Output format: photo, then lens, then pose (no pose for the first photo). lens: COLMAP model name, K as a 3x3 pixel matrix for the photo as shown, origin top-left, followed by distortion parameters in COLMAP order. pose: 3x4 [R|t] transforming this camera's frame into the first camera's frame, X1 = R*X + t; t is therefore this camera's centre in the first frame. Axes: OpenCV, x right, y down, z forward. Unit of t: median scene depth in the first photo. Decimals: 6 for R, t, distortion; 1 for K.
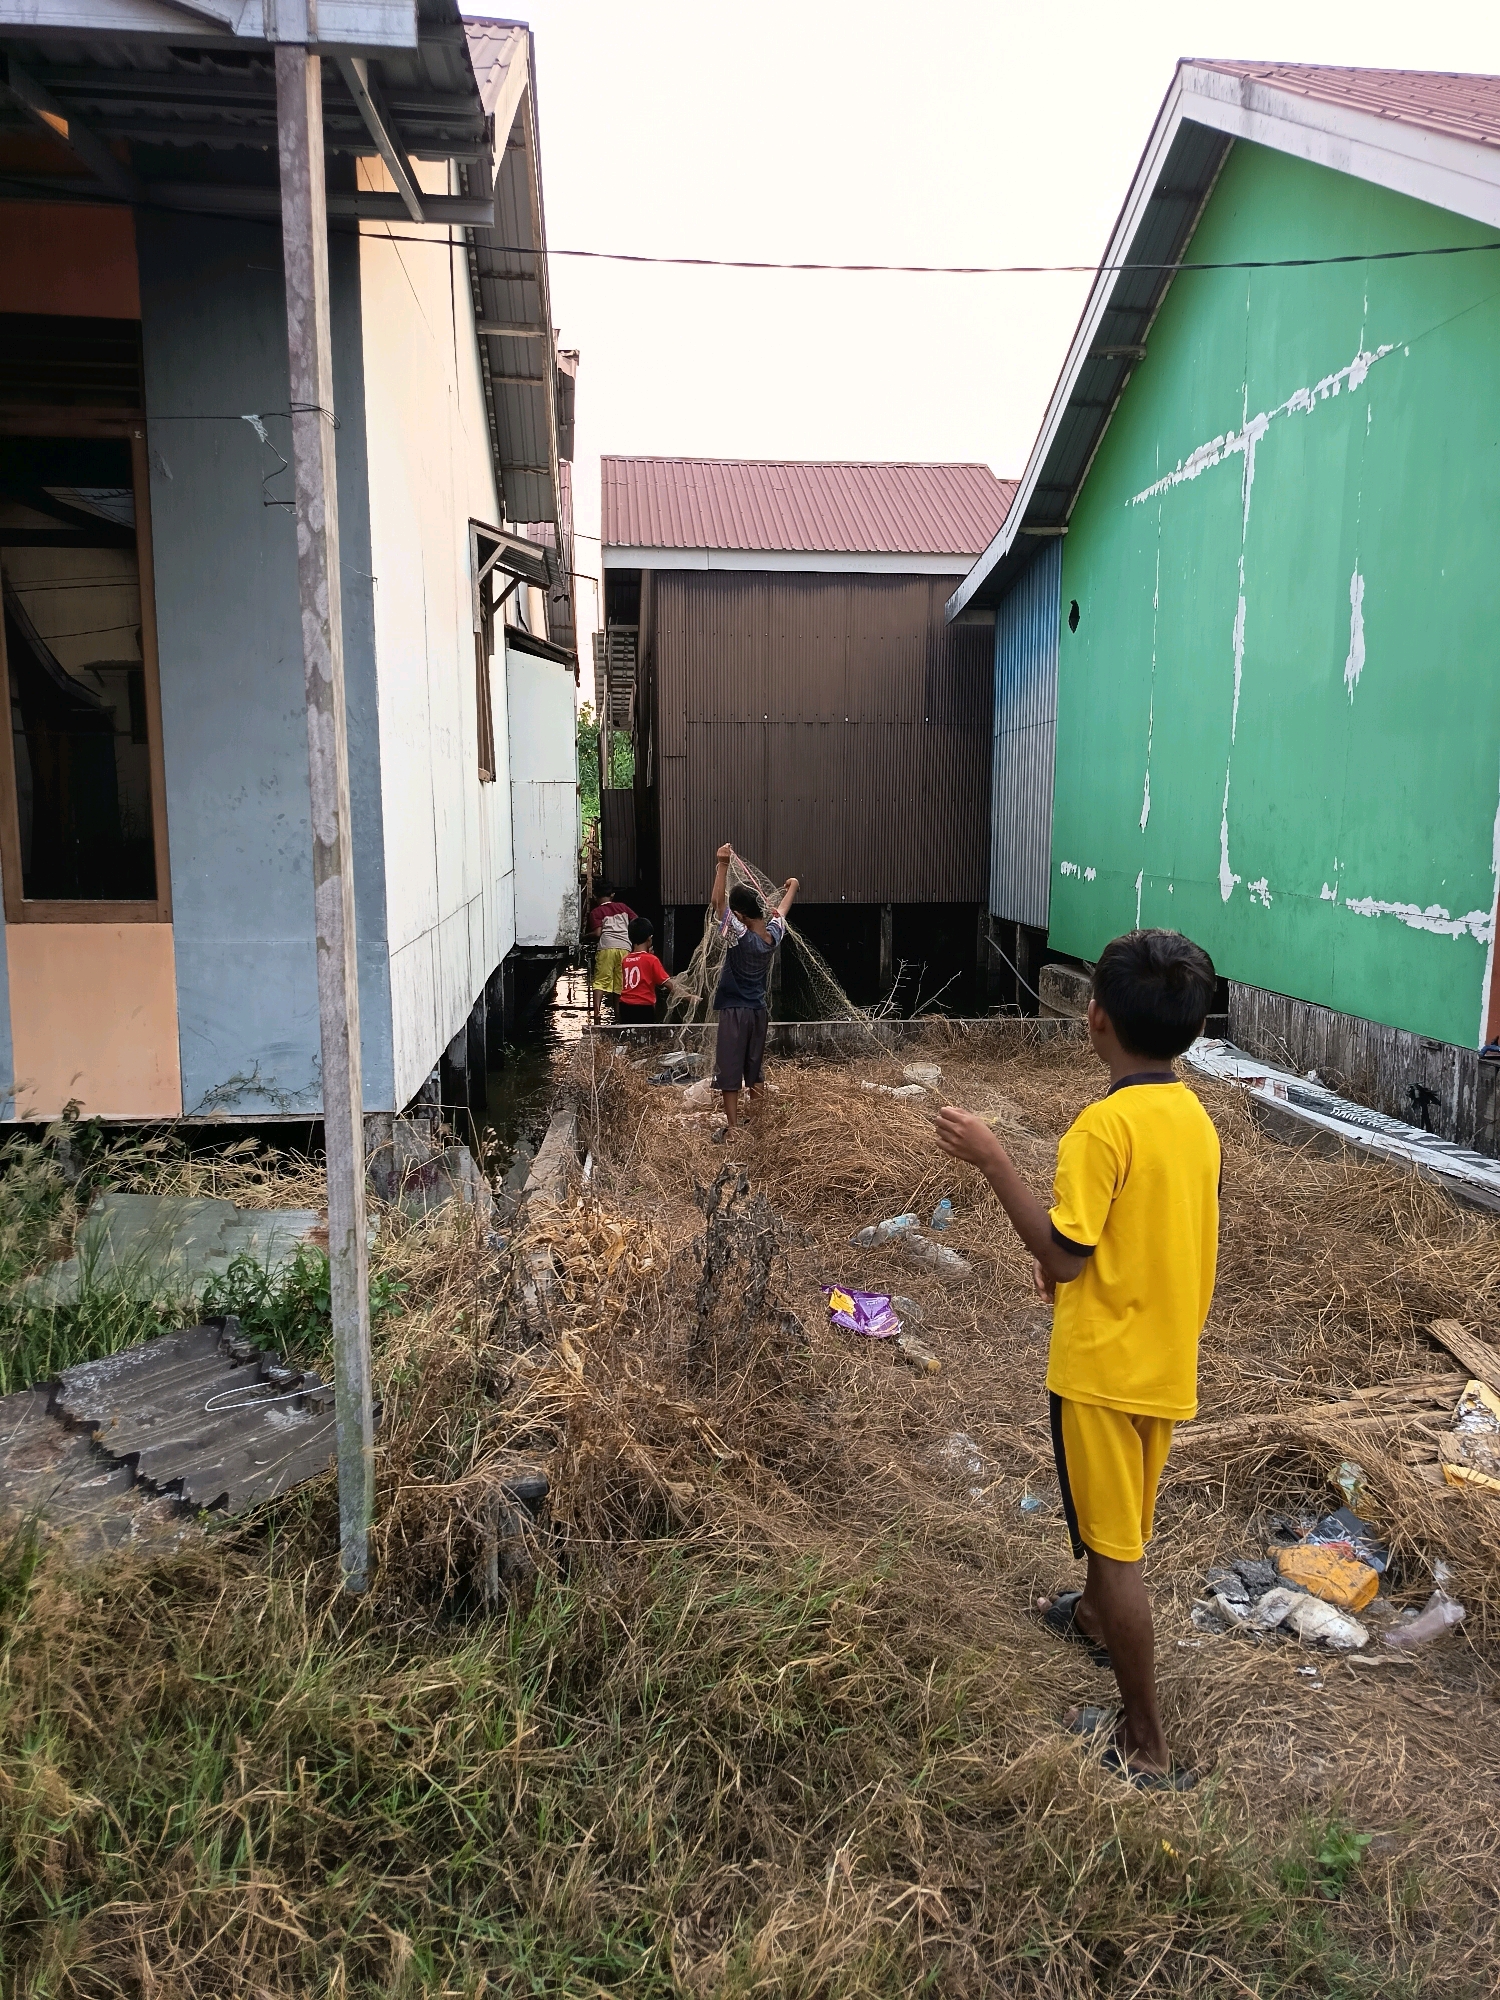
lens RADIAL K [[1398.2, 0, 744.1], [0, 1398.2, 1001.3], [0, 0, 1]] dist [0.090628, -0.115475]
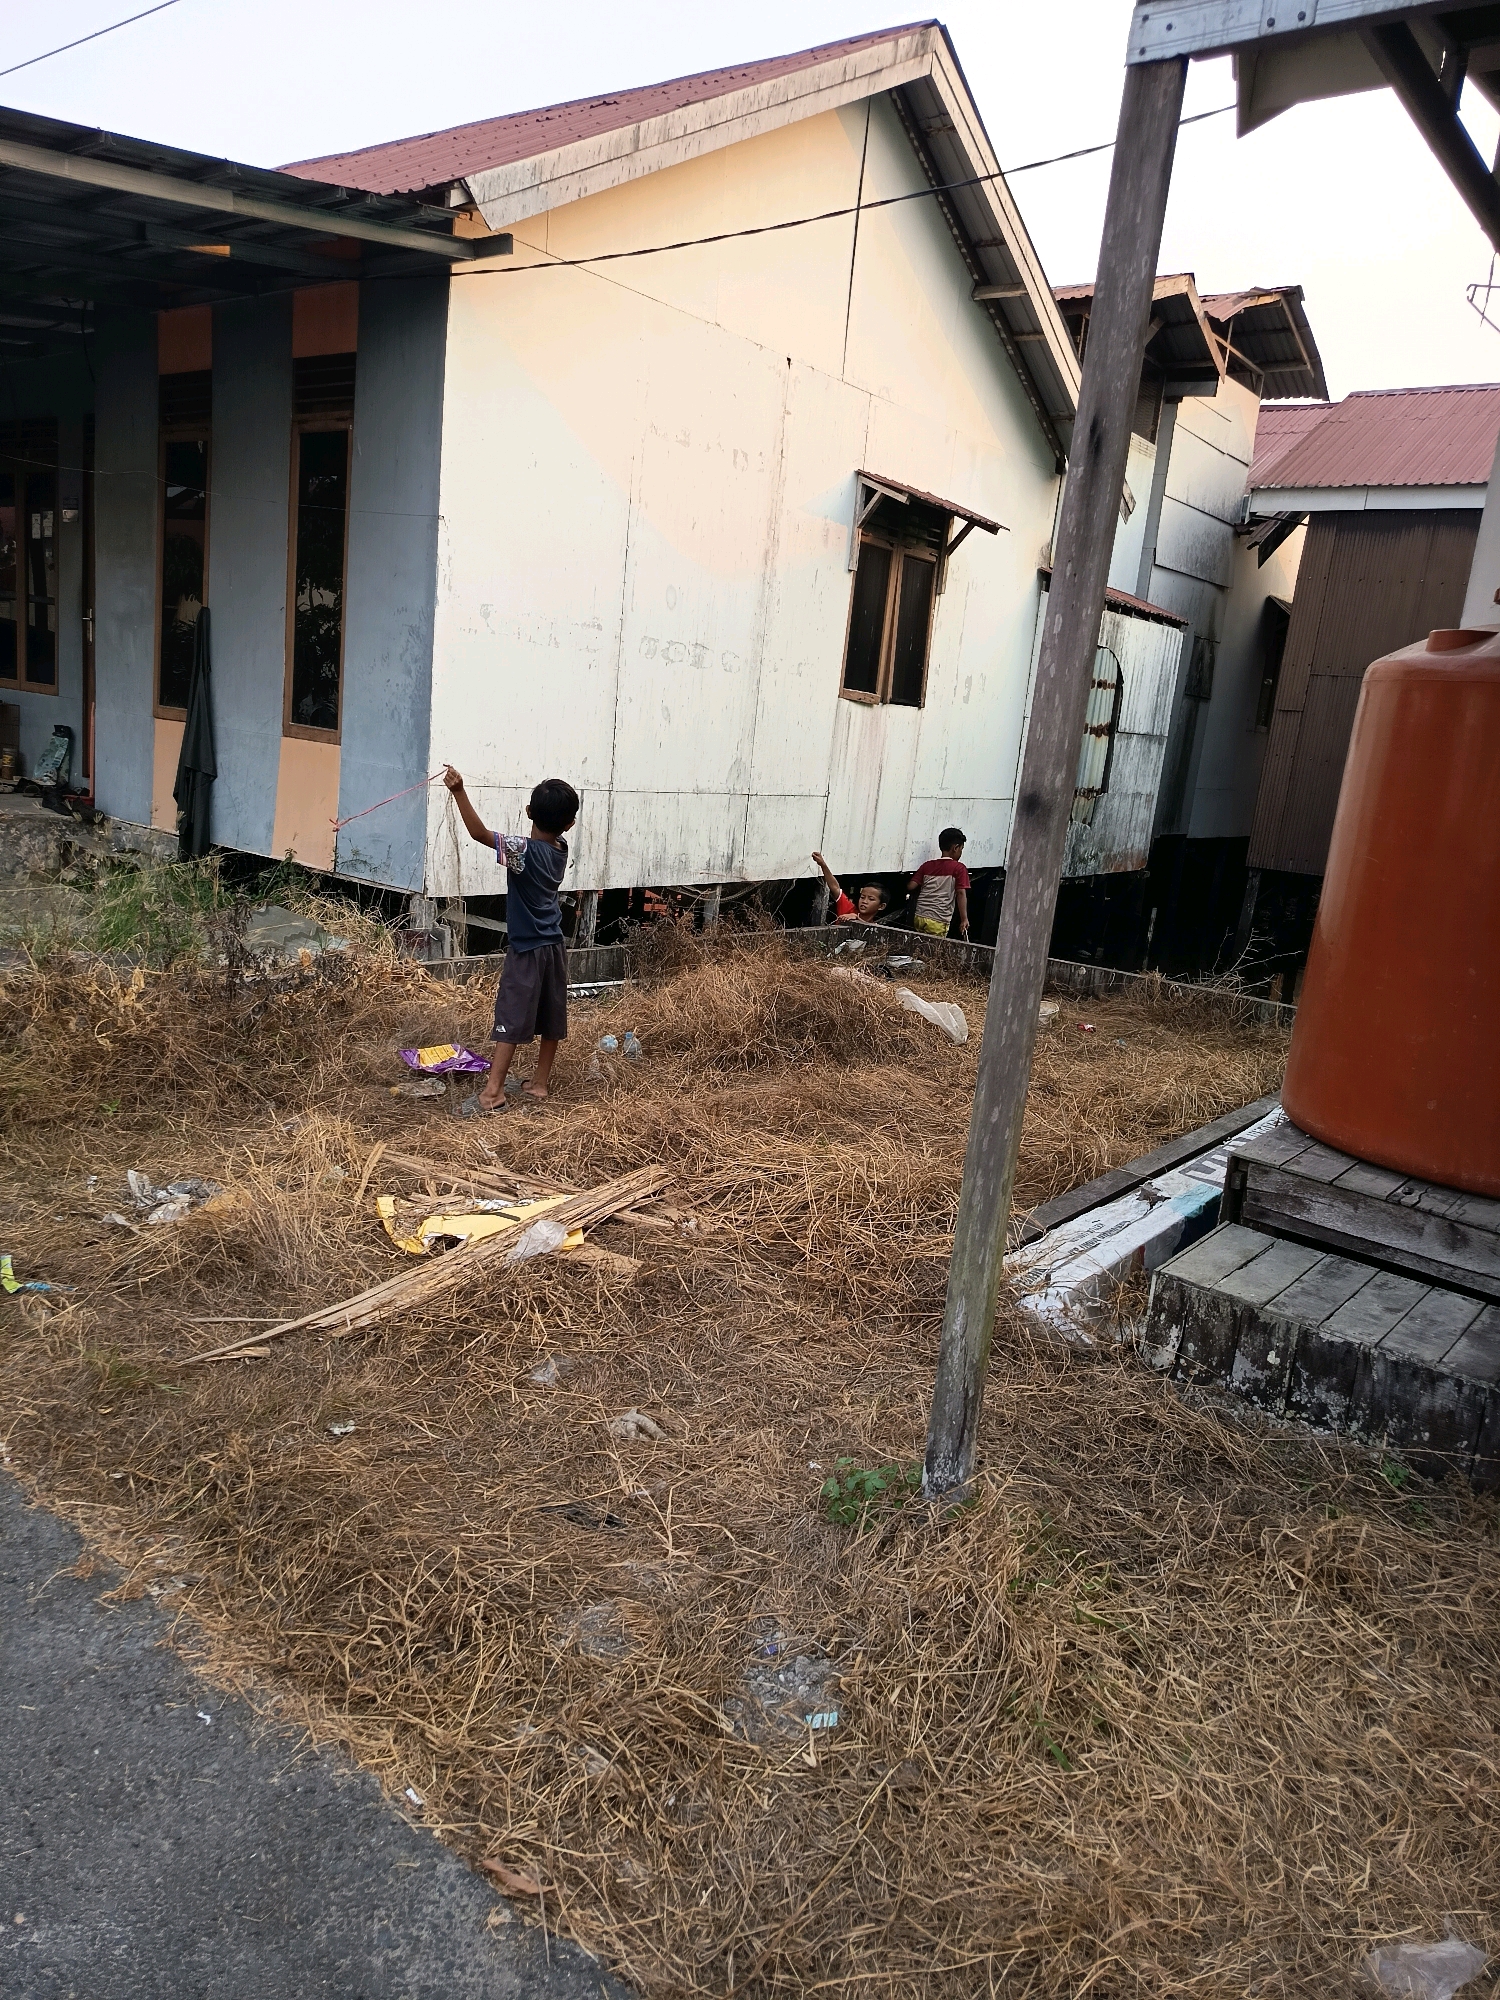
lens RADIAL K [[1398.2, 0, 744.1], [0, 1398.2, 1001.3], [0, 0, 1]] dist [0.090628, -0.115475]
pose [[0.685206, 0.215365, -0.695780, 1.022908], [-0.200658, 0.974134, 0.103916, -0.031485], [0.700163, 0.068410, 0.710698, 0.225209]]
